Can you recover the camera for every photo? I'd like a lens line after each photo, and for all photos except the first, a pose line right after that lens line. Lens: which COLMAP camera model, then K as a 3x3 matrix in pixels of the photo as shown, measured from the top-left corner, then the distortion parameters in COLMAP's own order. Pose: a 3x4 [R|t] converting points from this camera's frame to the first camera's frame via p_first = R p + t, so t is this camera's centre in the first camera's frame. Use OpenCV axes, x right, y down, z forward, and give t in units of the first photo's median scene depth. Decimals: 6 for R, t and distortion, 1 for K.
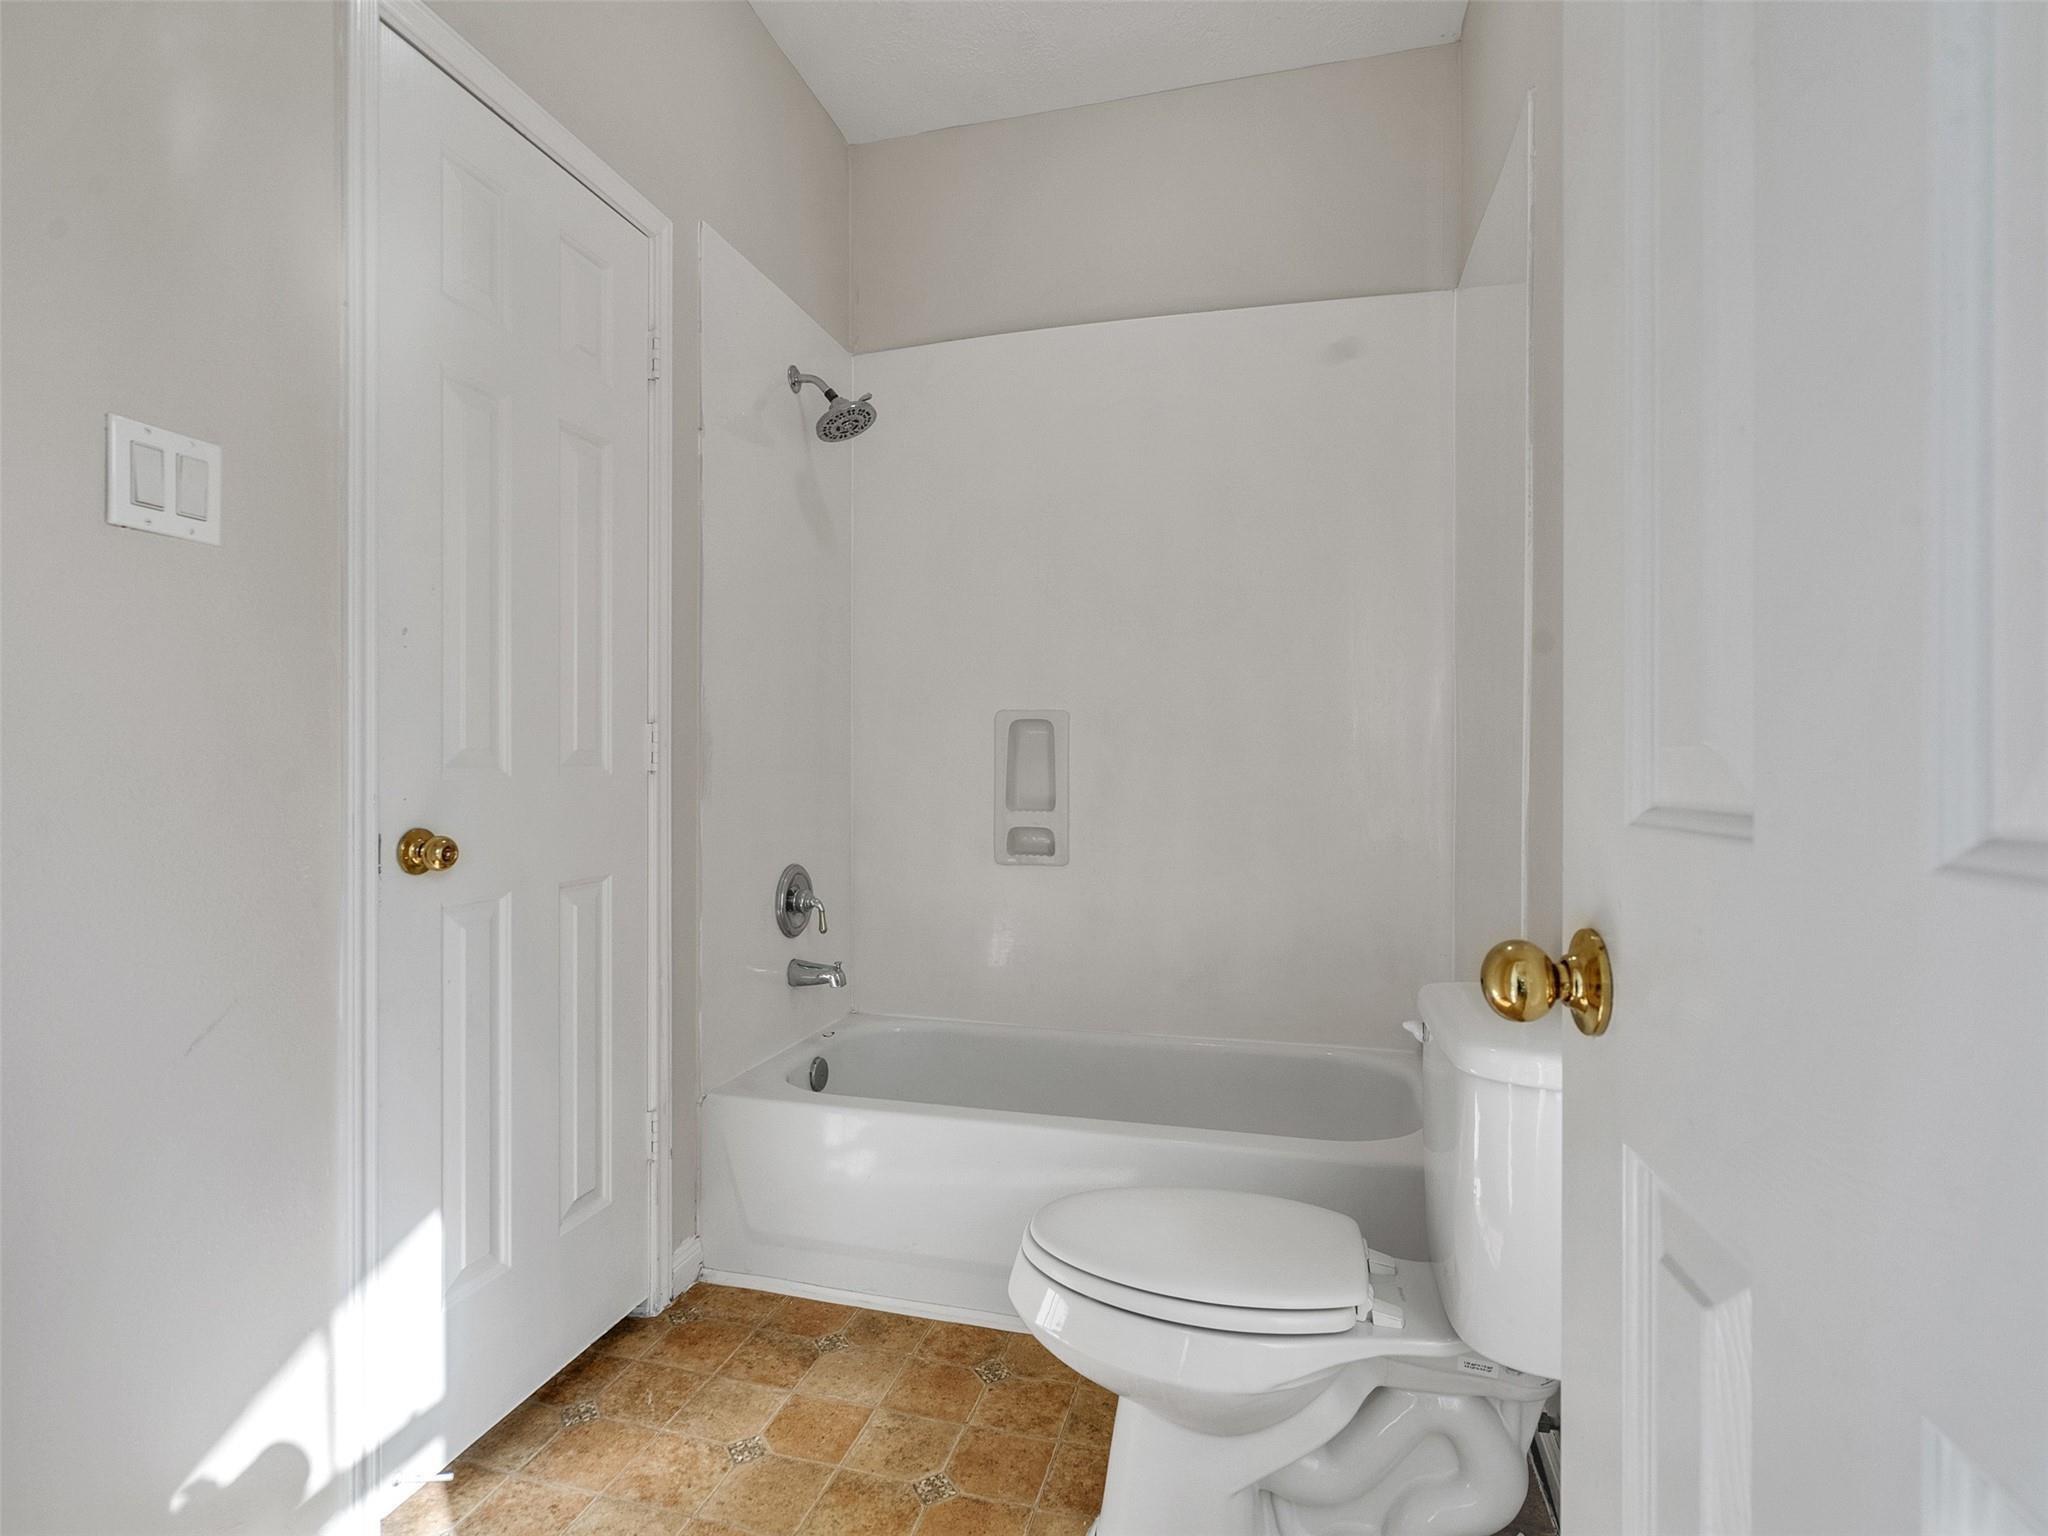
lens RADIAL K [[1040.8, 0, 1001.6], [0, 1040.8, 767.7], [0, 0, 1]] dist [-0.010043, 0.006423]
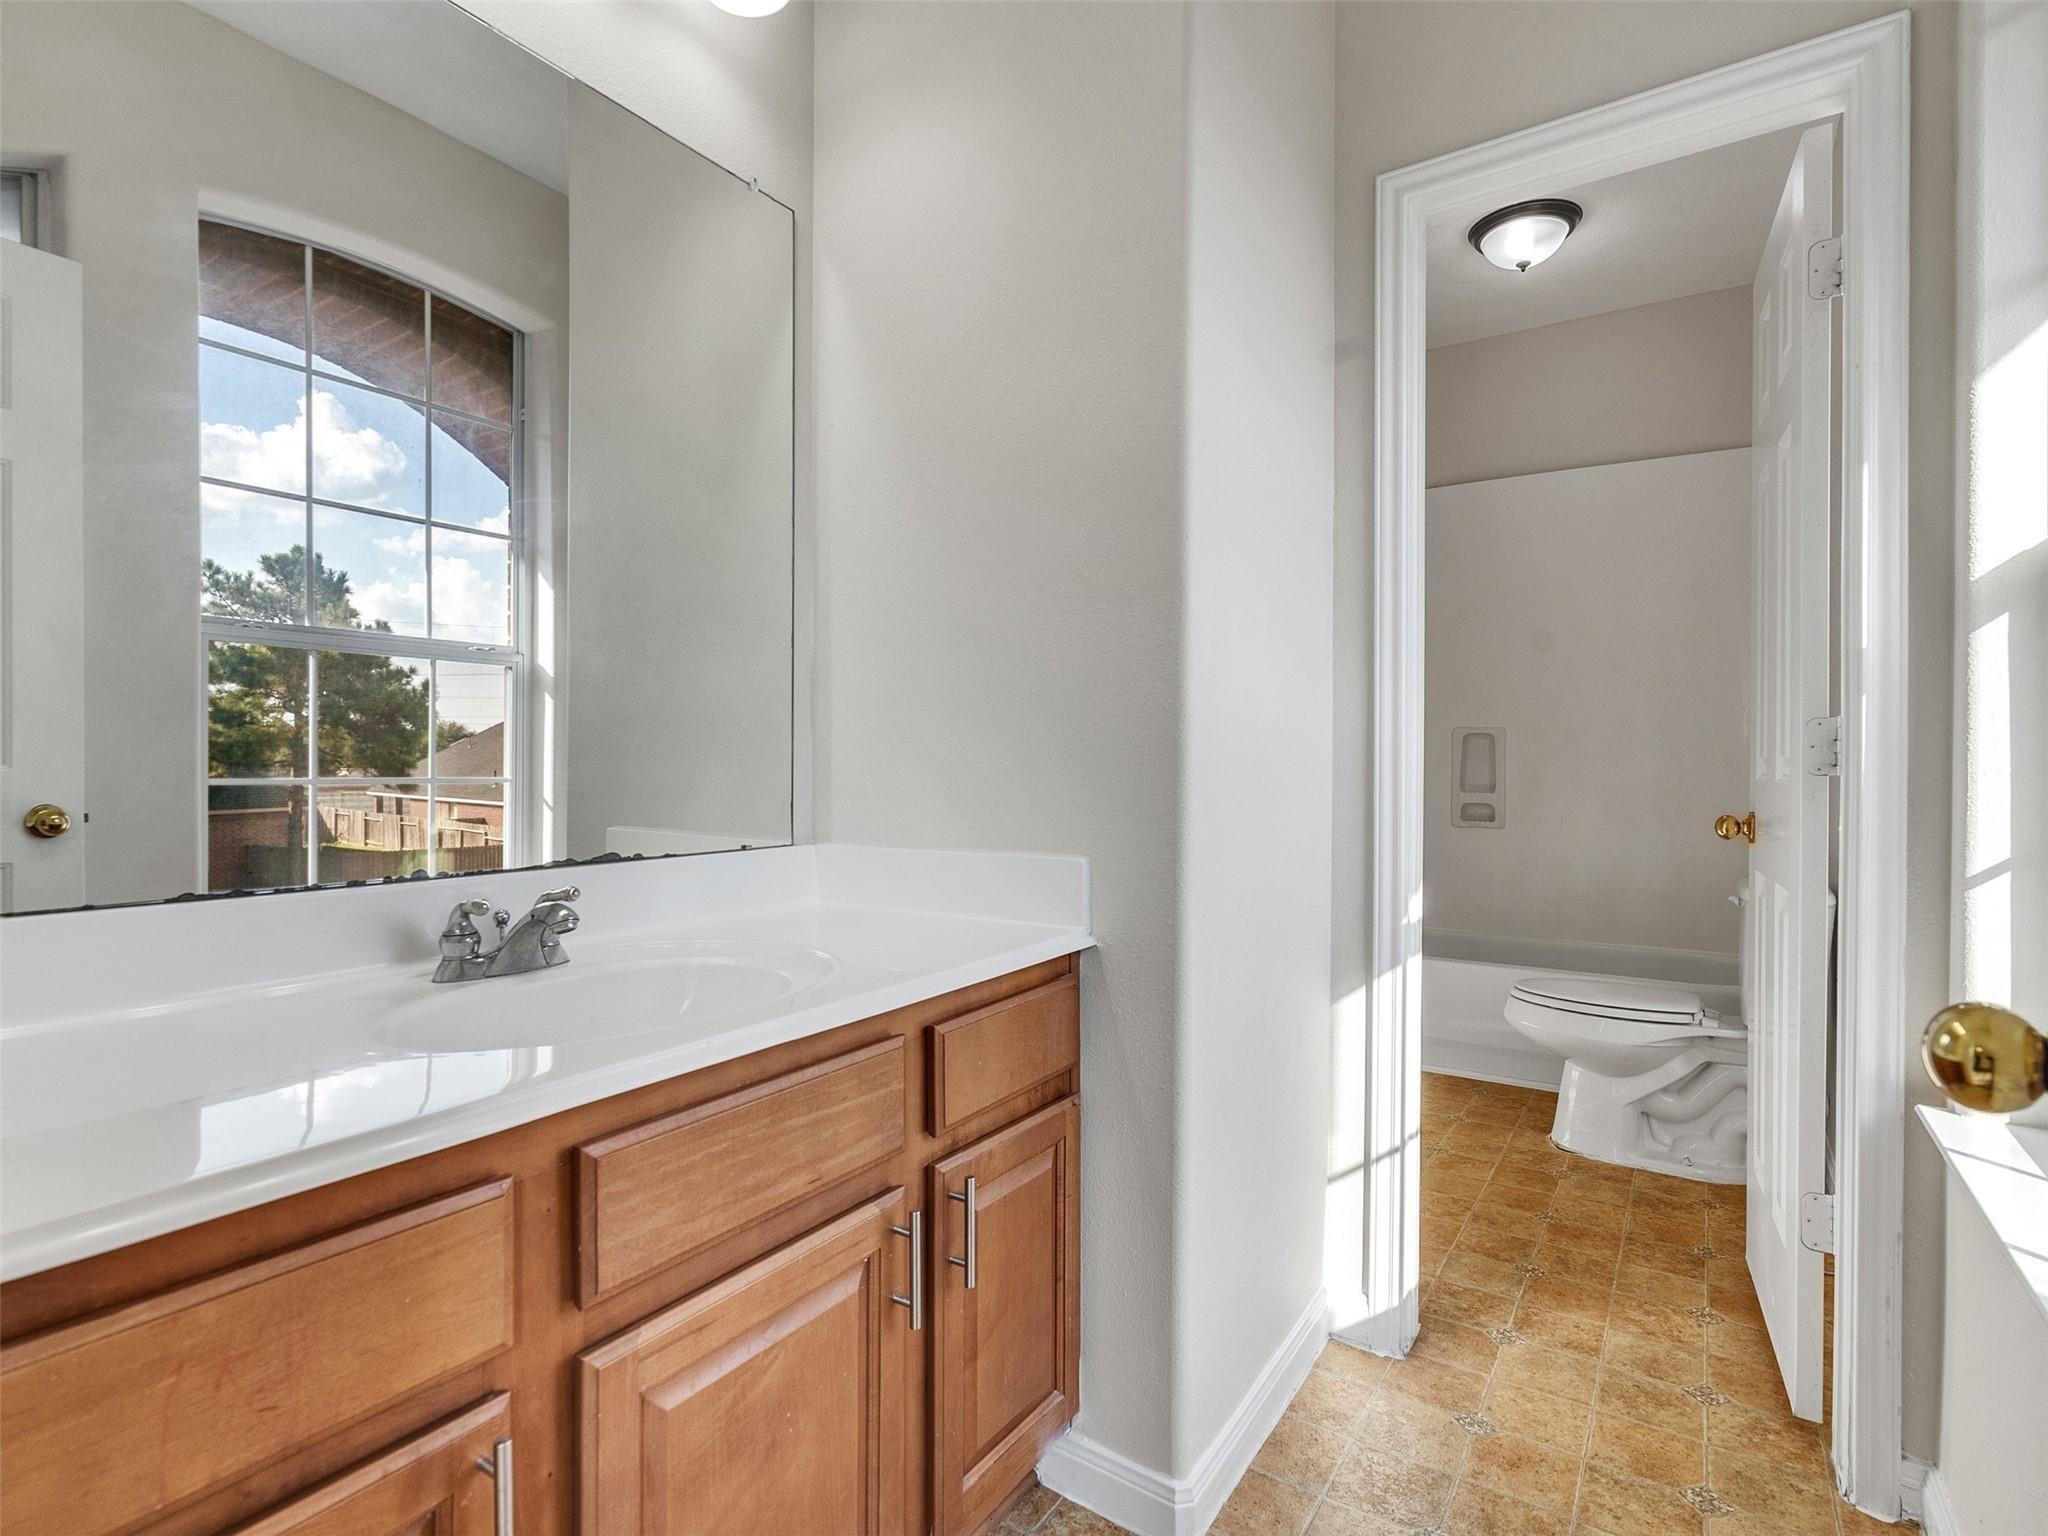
lens RADIAL K [[1040.8, 0, 1001.6], [0, 1040.8, 767.7], [0, 0, 1]] dist [-0.010043, 0.006423]
pose [[0.948922, 0.006884, -0.315436, -0.290428], [-0.005856, 0.999974, 0.004206, 0.004479], [0.315457, -0.002144, 0.948938, -1.263482]]
